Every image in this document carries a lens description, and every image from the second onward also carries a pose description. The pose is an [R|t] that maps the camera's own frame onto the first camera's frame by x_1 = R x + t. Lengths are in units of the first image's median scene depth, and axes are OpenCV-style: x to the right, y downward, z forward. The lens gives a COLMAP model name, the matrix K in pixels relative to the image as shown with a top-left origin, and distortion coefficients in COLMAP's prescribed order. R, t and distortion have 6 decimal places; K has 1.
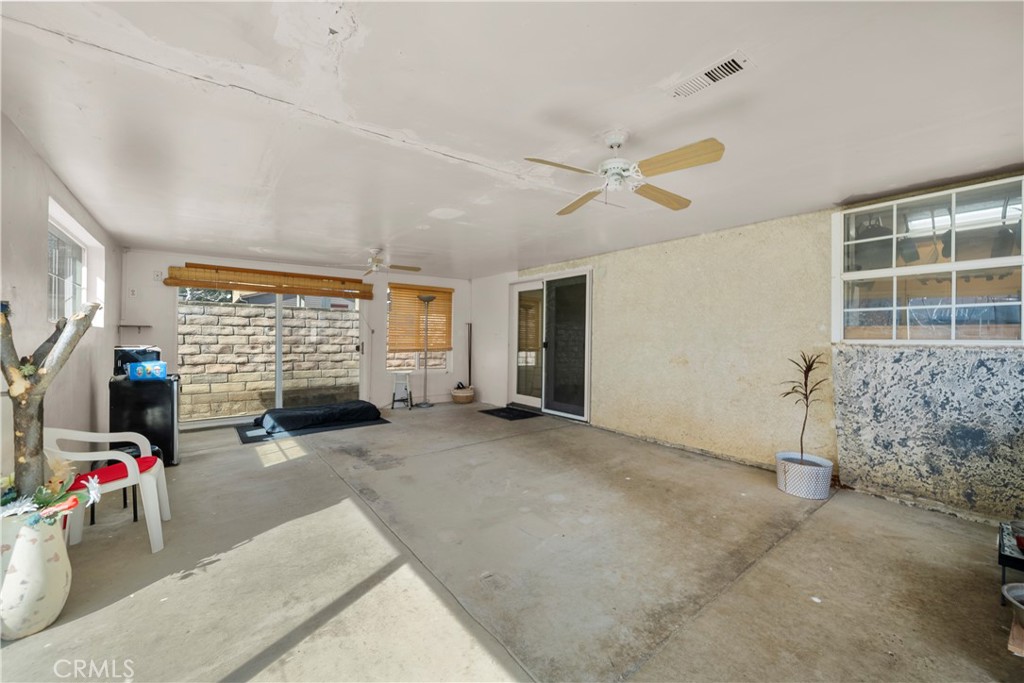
lens RADIAL K [[401.8, 0, 521.7], [0, 401.8, 339.7], [0, 0, 1]] dist [-0.001198, 0.000195]
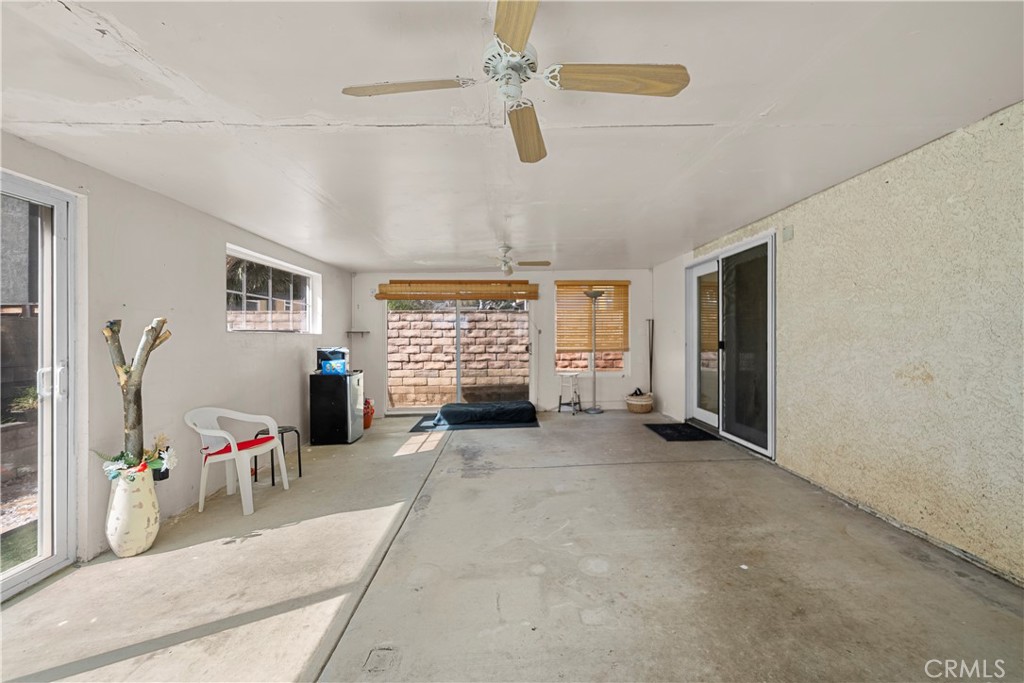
lens RADIAL K [[412.4, 0, 527.0], [0, 412.4, 335.3], [0, 0, 1]] dist [-0.001062, 0.000199]
pose [[0.816162, -0.017253, -0.577566, 0.234935], [0.013374, 0.999850, -0.010968, -0.001339], [0.577669, 0.001227, 0.816270, 0.195500]]
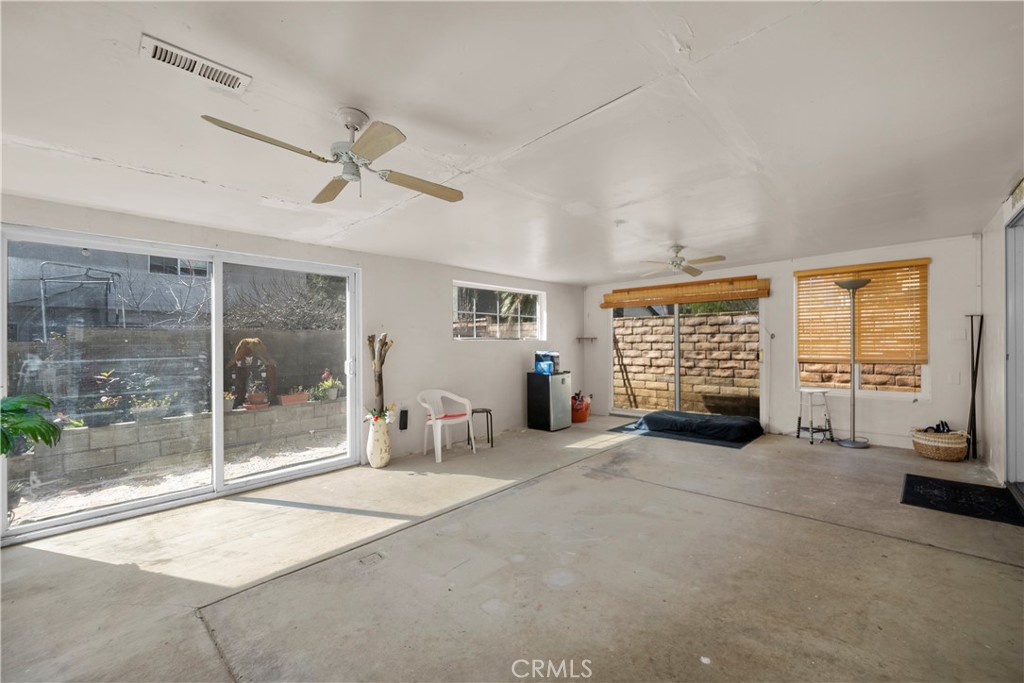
lens RADIAL K [[405.3, 0, 528.1], [0, 405.3, 341.7], [0, 0, 1]] dist [-0.000751, -0.000009]
pose [[0.163747, -0.012481, -0.986423, 0.442704], [0.007191, 0.999909, -0.011457, -0.004337], [0.986476, -0.005218, 0.163822, 0.474895]]
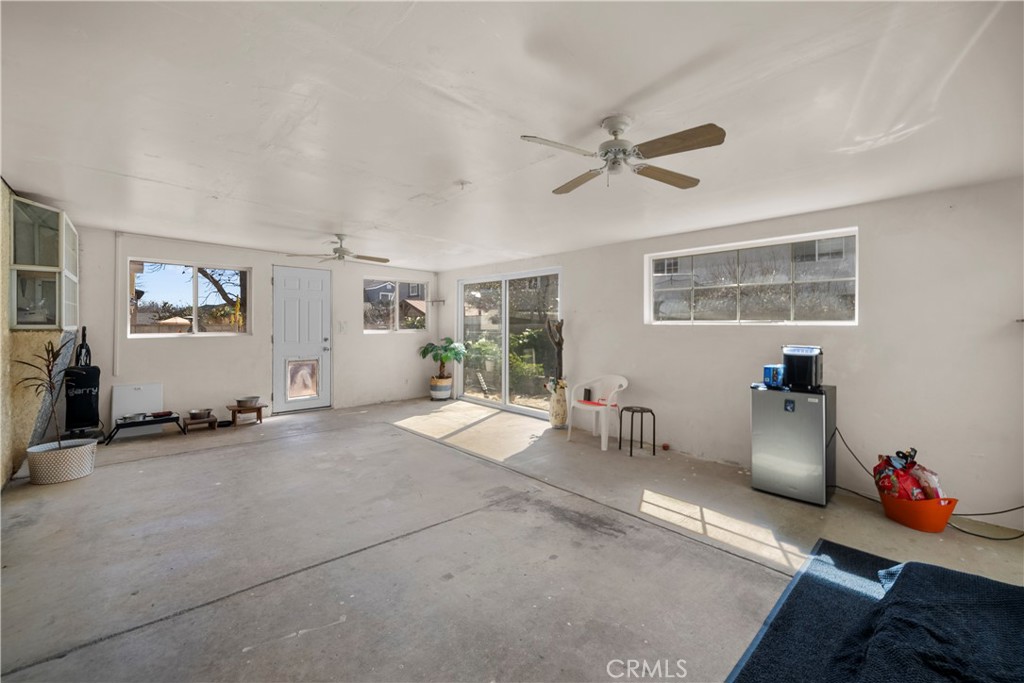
lens RADIAL K [[420.3, 0, 522.3], [0, 420.3, 324.5], [0, 0, 1]] dist [0.000834, 0.000198]
pose [[-0.995922, -0.014298, -0.089083, -0.212789], [-0.014362, 0.999897, 0.000073, -0.015281], [0.089073, 0.001352, -0.996024, 1.300472]]
